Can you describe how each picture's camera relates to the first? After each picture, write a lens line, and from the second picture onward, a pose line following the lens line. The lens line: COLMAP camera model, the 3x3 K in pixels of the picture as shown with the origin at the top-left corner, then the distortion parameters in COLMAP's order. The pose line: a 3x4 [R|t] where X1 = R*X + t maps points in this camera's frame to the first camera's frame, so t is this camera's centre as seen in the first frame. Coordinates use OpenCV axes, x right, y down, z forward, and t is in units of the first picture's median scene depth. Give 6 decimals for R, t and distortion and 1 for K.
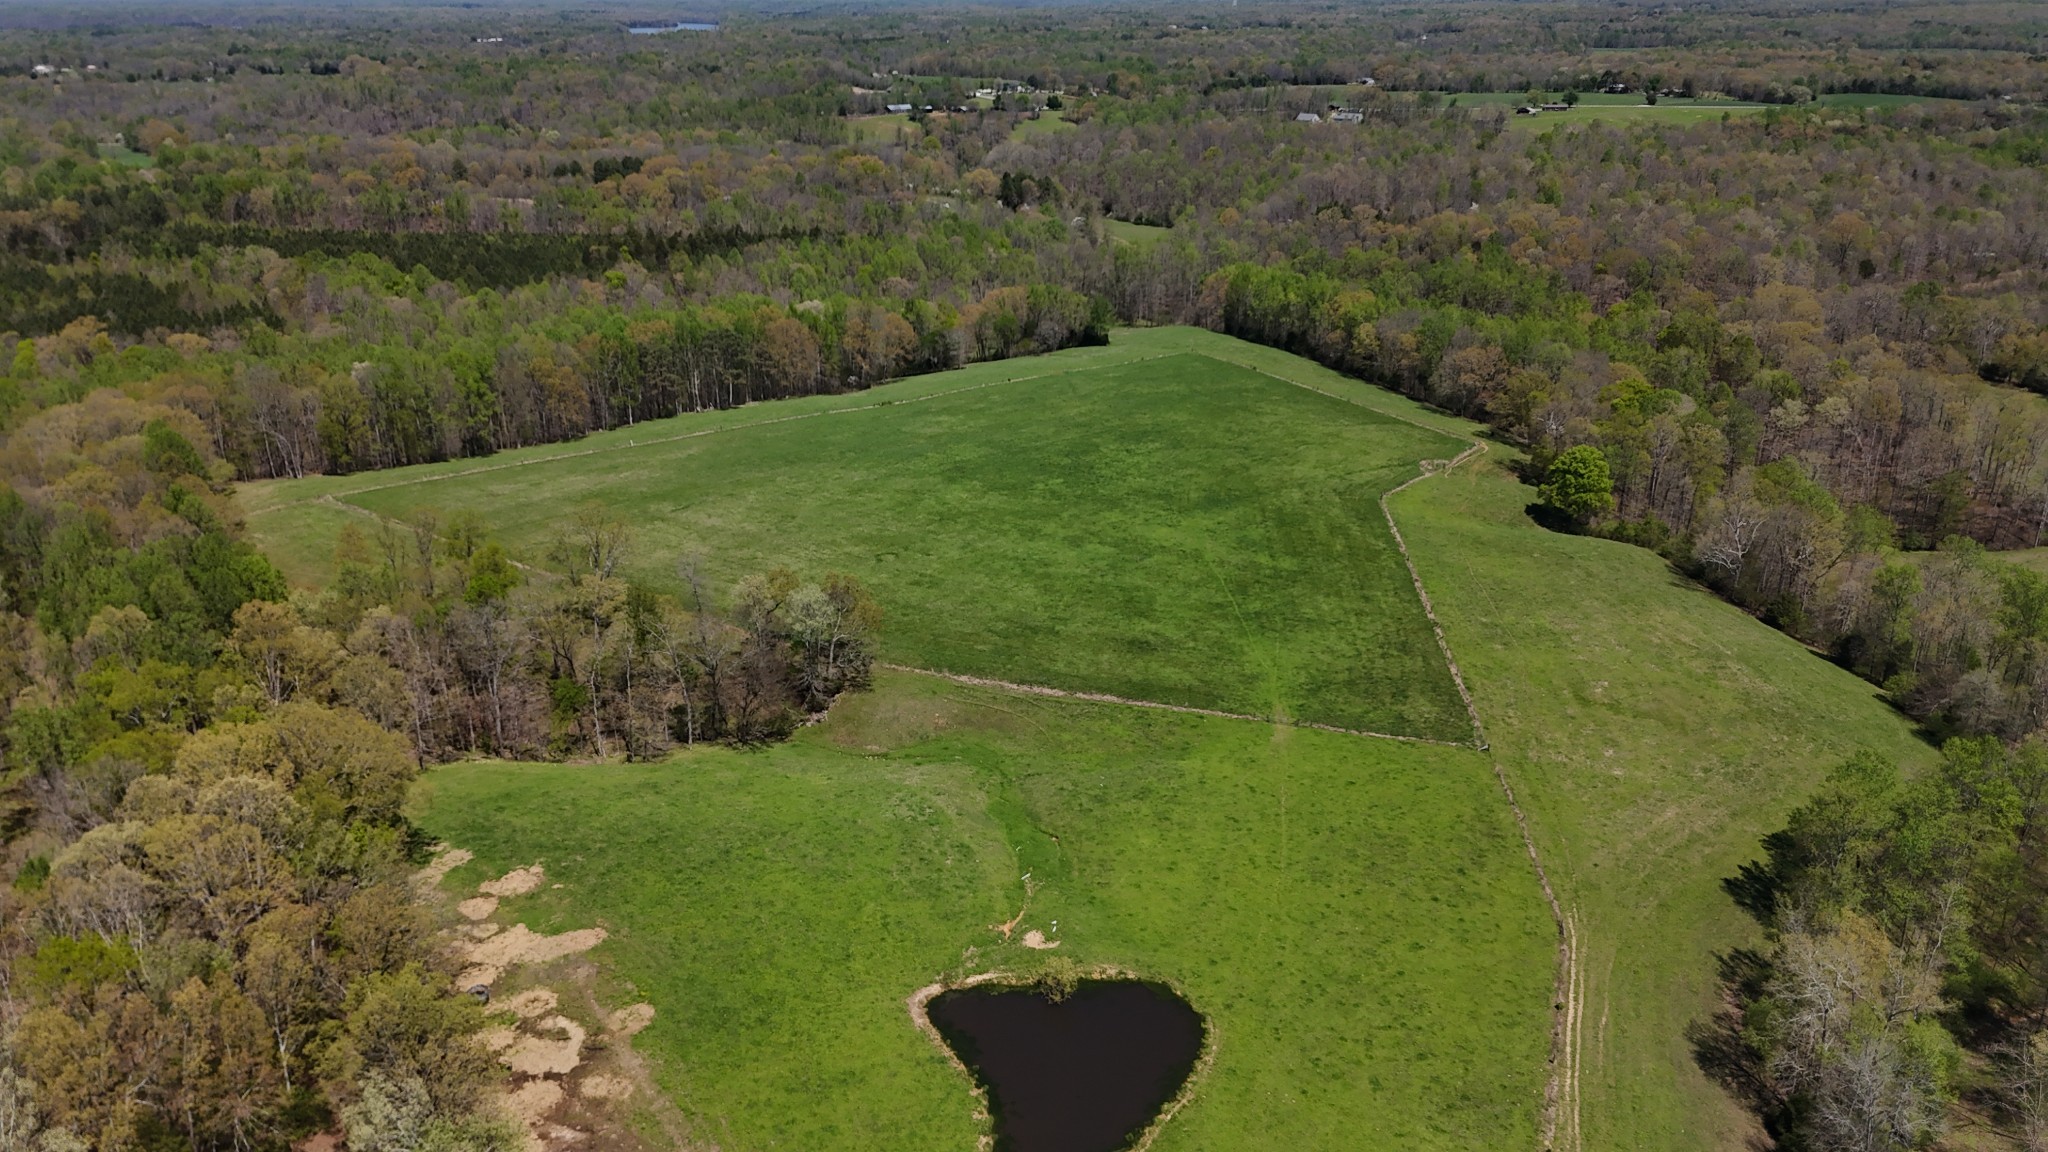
lens RADIAL K [[1515.3, 0, 1038.6], [0, 1515.3, 571.9], [0, 0, 1]] dist [0.073394, -0.070966]
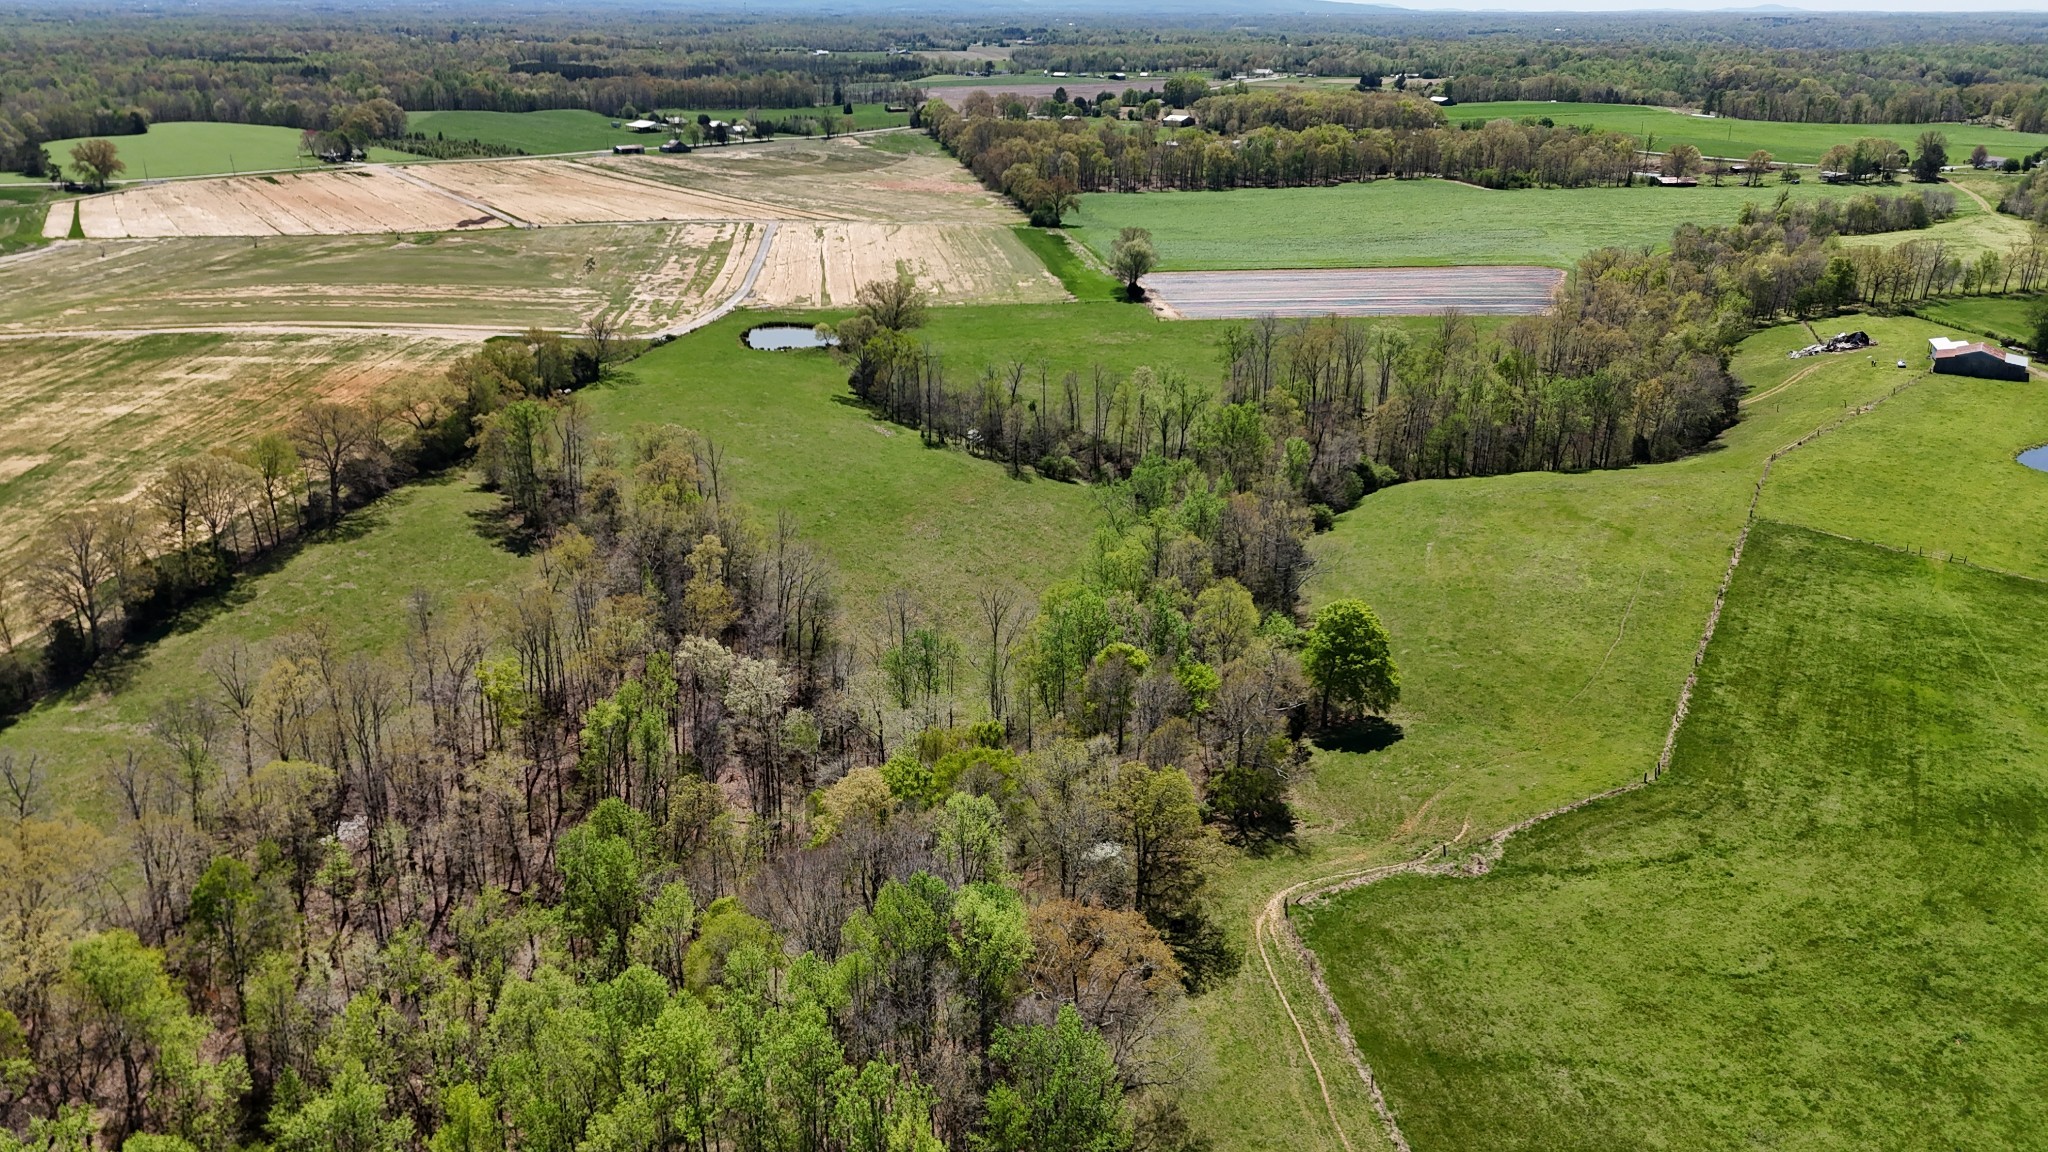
lens RADIAL K [[1497.1, 0, 1035.2], [0, 1497.1, 578.9], [0, 0, 1]] dist [0.077446, -0.070433]
pose [[-0.910643, -0.149724, 0.385113, 0.248374], [0.145423, 0.756271, 0.637893, -0.521258], [-0.386757, 0.636897, -0.666919, 1.520915]]
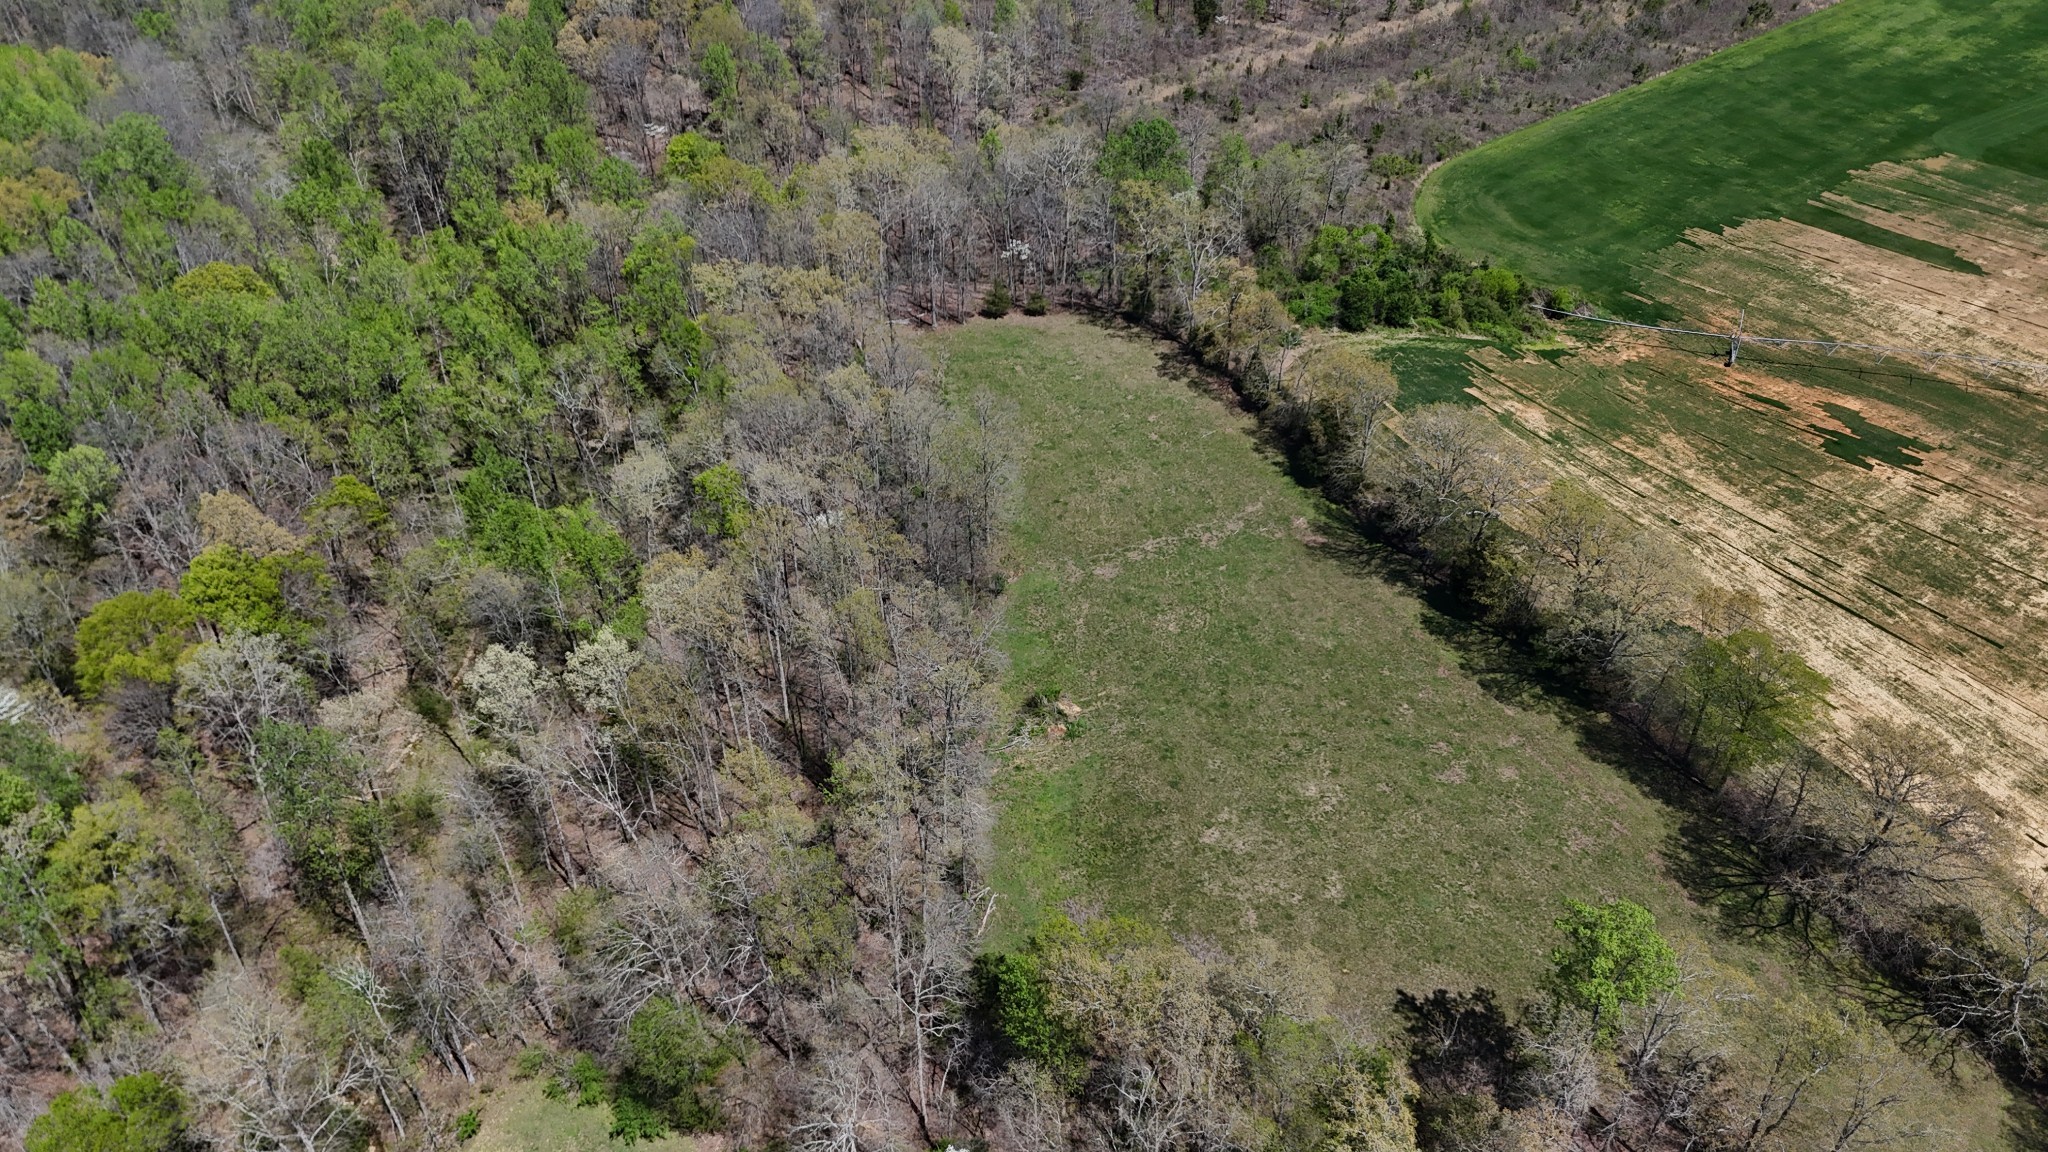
lens RADIAL K [[1497.1, 0, 1035.2], [0, 1497.1, 578.9], [0, 0, 1]] dist [0.077446, -0.070433]
pose [[0.987986, -0.085209, 0.128933, 0.685287], [0.045040, 0.956811, 0.287200, -0.279898], [-0.147836, -0.277943, 0.949153, 0.714415]]
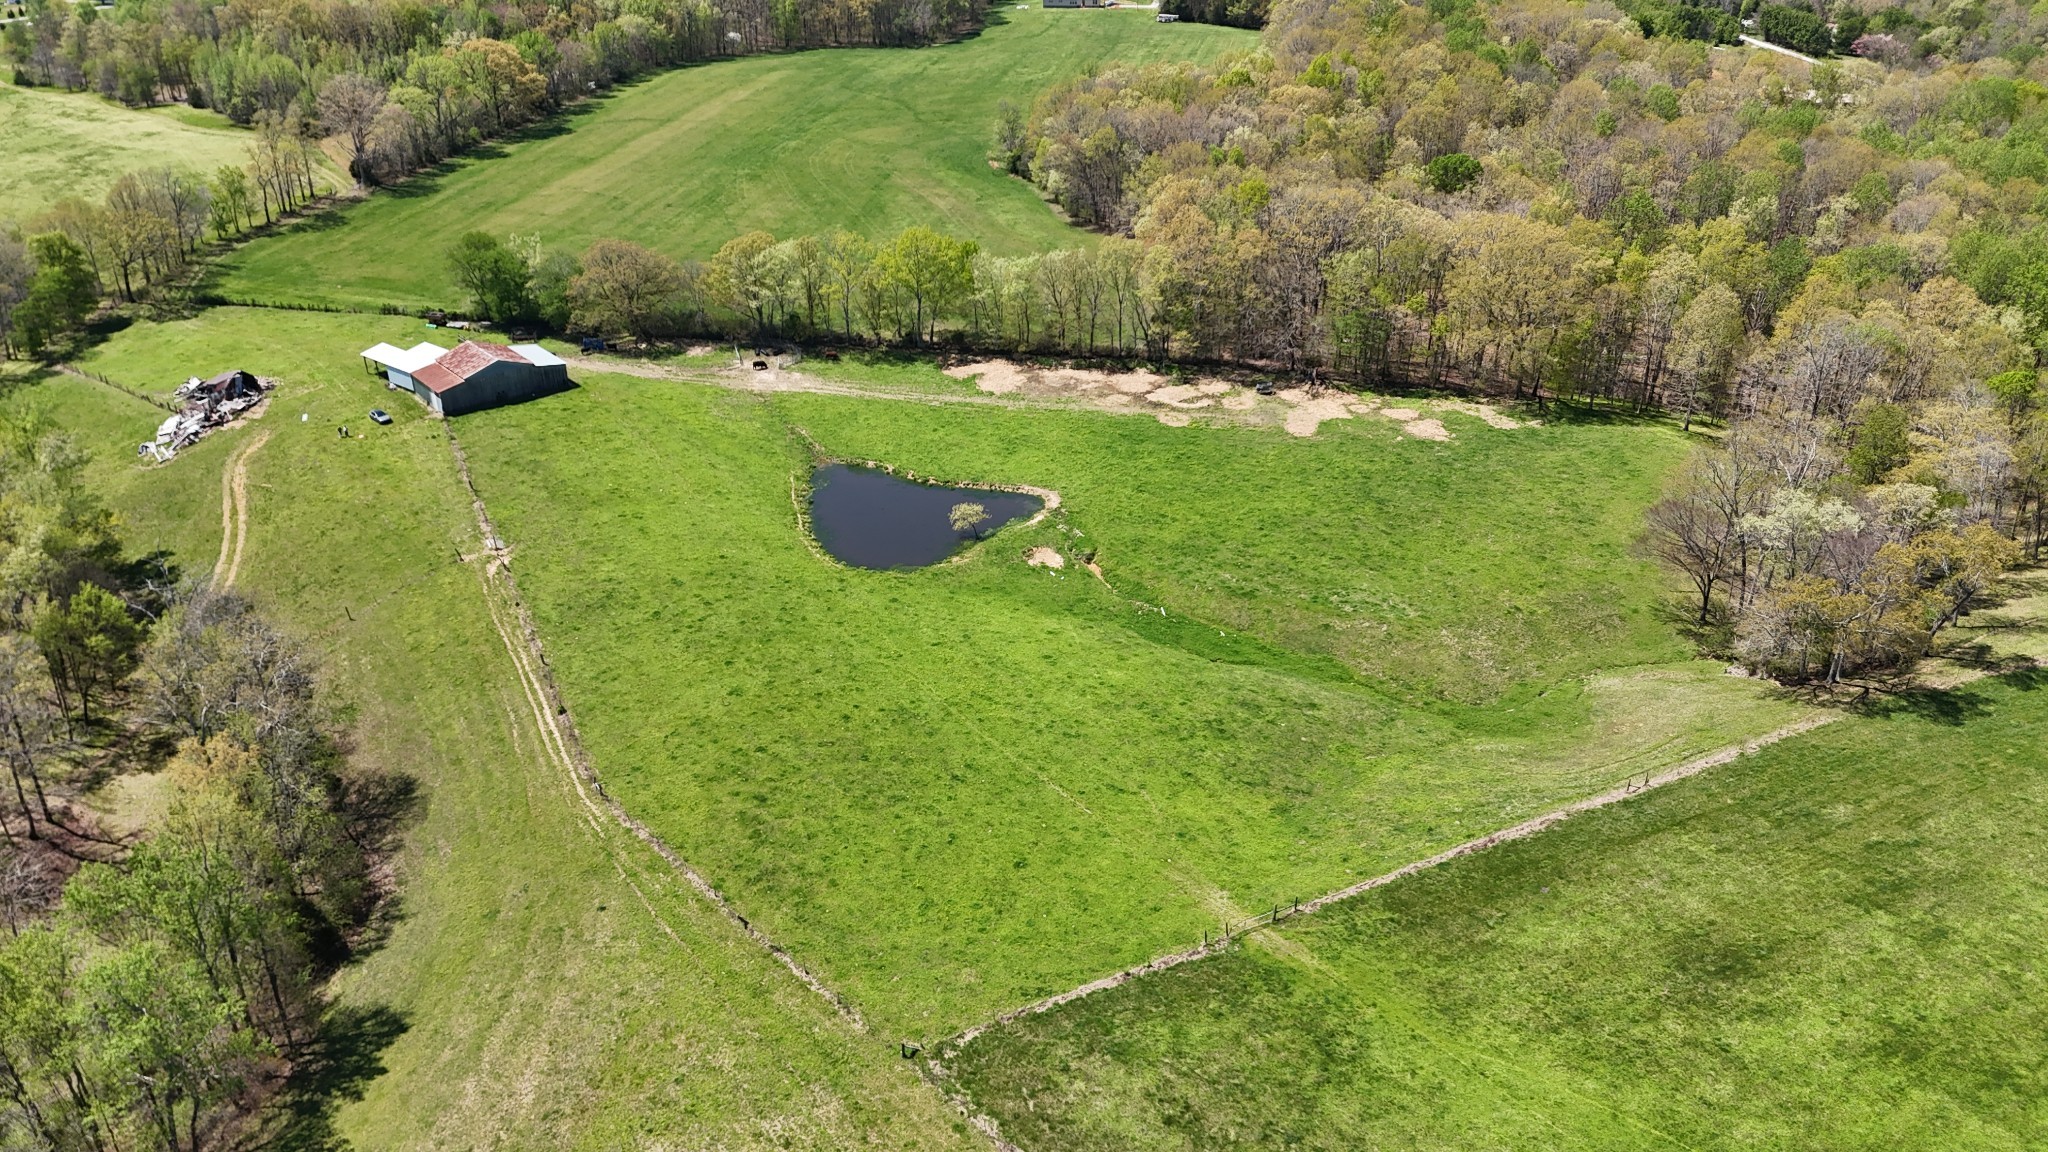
lens RADIAL K [[1497.1, 0, 1035.2], [0, 1497.1, 578.9], [0, 0, 1]] dist [0.077446, -0.070433]
pose [[-0.681772, 0.340590, -0.647445, 0.381255], [-0.253750, 0.719974, 0.645947, -0.226413], [0.686148, 0.604678, -0.404433, 0.821642]]
